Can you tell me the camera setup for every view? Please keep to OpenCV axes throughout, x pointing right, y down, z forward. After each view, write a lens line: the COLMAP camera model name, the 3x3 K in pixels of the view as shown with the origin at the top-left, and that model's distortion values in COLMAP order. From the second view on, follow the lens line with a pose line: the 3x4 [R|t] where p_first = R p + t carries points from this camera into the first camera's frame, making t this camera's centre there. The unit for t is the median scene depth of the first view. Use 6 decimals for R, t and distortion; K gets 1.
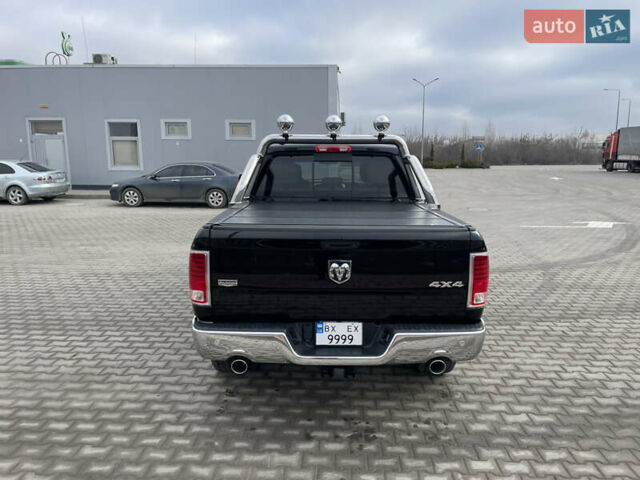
lens RADIAL K [[482.0, 0, 323.5], [0, 482.0, 234.9], [0, 0, 1]] dist [0.087660, -0.108096]
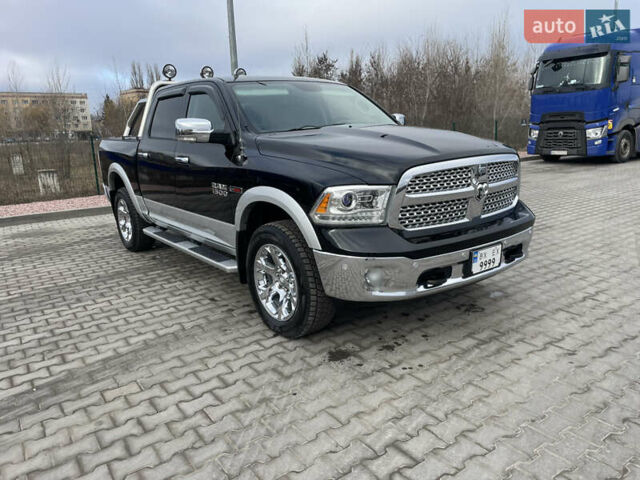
lens RADIAL K [[482.0, 0, 323.5], [0, 482.0, 234.9], [0, 0, 1]] dist [0.087660, -0.108096]
pose [[-0.798918, 0.154212, -0.581333, 0.631561], [-0.069744, 0.936294, 0.344223, -0.317320], [0.597382, 0.315550, -0.737267, 2.441378]]
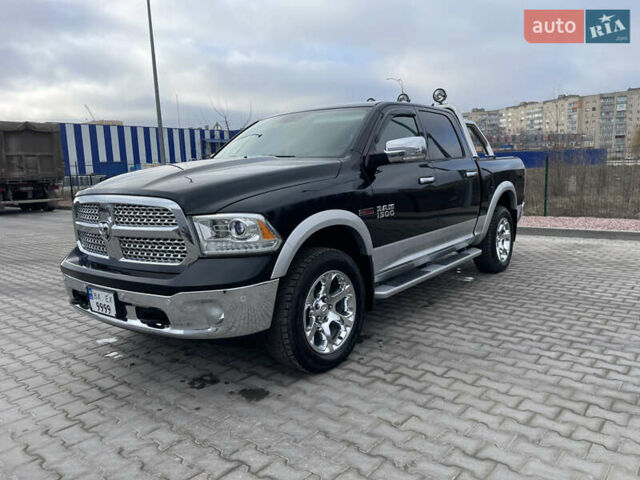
lens RADIAL K [[482.0, 0, 323.5], [0, 482.0, 234.9], [0, 0, 1]] dist [0.087660, -0.108096]
pose [[-0.785714, -0.061468, 0.615528, -0.666250], [0.135091, 0.953982, 0.267709, -0.283067], [-0.603659, 0.293495, -0.741254, 2.355311]]
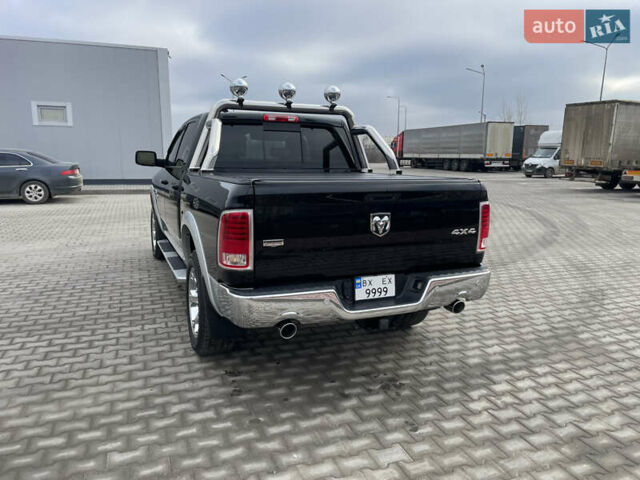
lens RADIAL K [[482.0, 0, 323.5], [0, 482.0, 234.9], [0, 0, 1]] dist [0.087660, -0.108096]
pose [[0.920834, -0.057878, 0.385635, -0.332591], [0.057104, 0.998277, 0.013471, 0.055005], [-0.385751, 0.009617, 0.922553, 0.076538]]
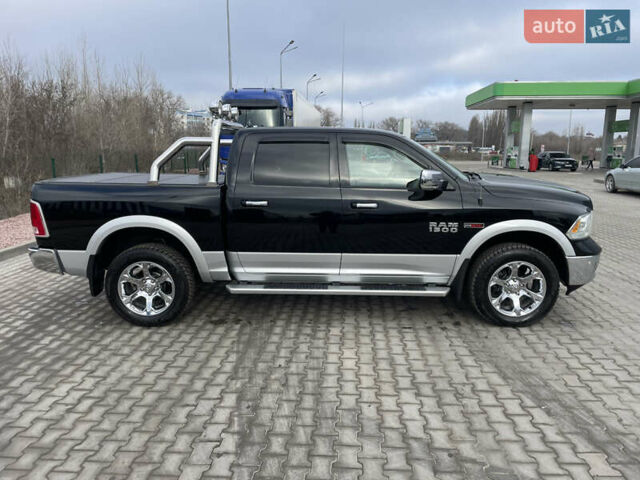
lens RADIAL K [[482.0, 0, 323.5], [0, 482.0, 234.9], [0, 0, 1]] dist [0.087660, -0.108096]
pose [[-0.027778, 0.173896, -0.984372, 1.320409], [-0.171258, 0.969364, 0.176078, -0.202243], [0.984835, 0.173472, 0.002854, 1.378734]]
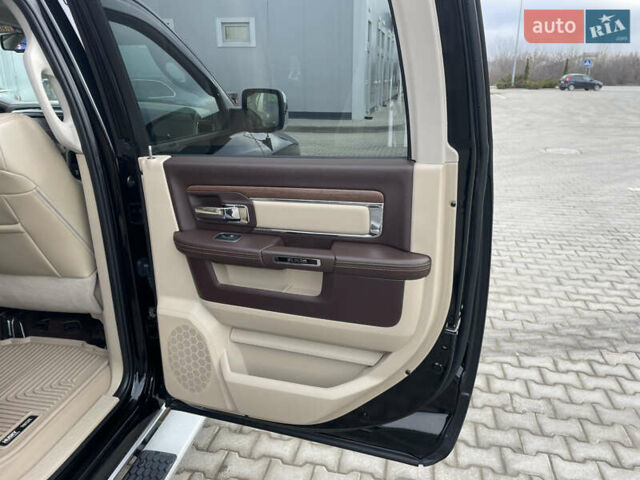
lens RADIAL K [[482.0, 0, 323.5], [0, 482.0, 234.9], [0, 0, 1]] dist [0.087660, -0.108096]
pose [[0.985070, 0.051859, -0.164156, 0.426397], [-0.026421, 0.987794, 0.153508, -0.123858], [0.170113, -0.146879, 0.974417, 1.077294]]
